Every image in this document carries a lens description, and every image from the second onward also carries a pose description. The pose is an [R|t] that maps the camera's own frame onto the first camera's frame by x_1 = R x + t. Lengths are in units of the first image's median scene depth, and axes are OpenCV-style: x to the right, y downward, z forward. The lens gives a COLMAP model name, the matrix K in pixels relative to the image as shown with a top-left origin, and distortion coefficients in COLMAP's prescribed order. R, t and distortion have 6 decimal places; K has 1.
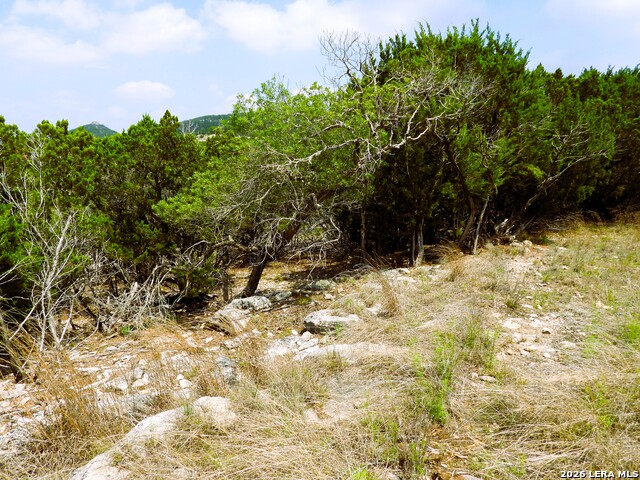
lens RADIAL K [[456.5, 0, 321.4], [0, 456.5, 241.8], [0, 0, 1]] dist [-0.015292, 0.001398]
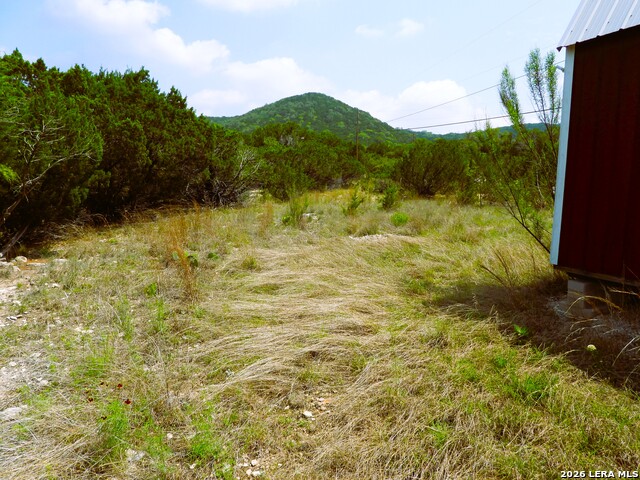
lens RADIAL K [[456.5, 0, 321.4], [0, 456.5, 241.8], [0, 0, 1]] dist [-0.015292, 0.001398]
pose [[0.584875, -0.127484, 0.801042, 0.117433], [0.131378, 0.989420, 0.061539, -0.008263], [-0.800413, 0.069246, 0.595436, 0.066315]]
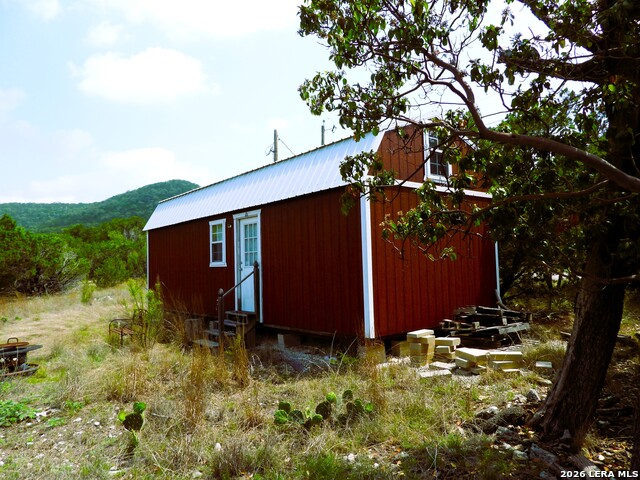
lens RADIAL K [[461.8, 0, 320.0], [0, 461.8, 240.0], [0, 0, 1]] dist [-0.021139, -0.000199]
pose [[0.345552, 0.008032, 0.938365, -0.516905], [0.186539, 0.979419, -0.077076, 0.099651], [-0.919672, 0.201676, 0.336942, -0.904342]]
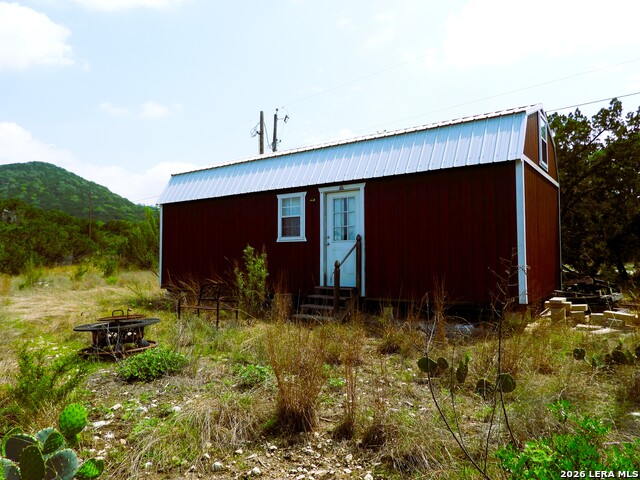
lens RADIAL K [[456.5, 0, 321.4], [0, 456.5, 241.8], [0, 0, 1]] dist [-0.015292, 0.001398]
pose [[0.085736, 0.006966, 0.996294, -0.611723], [0.164198, 0.986203, -0.021026, 0.064766], [-0.982694, 0.165392, 0.083409, -0.442622]]
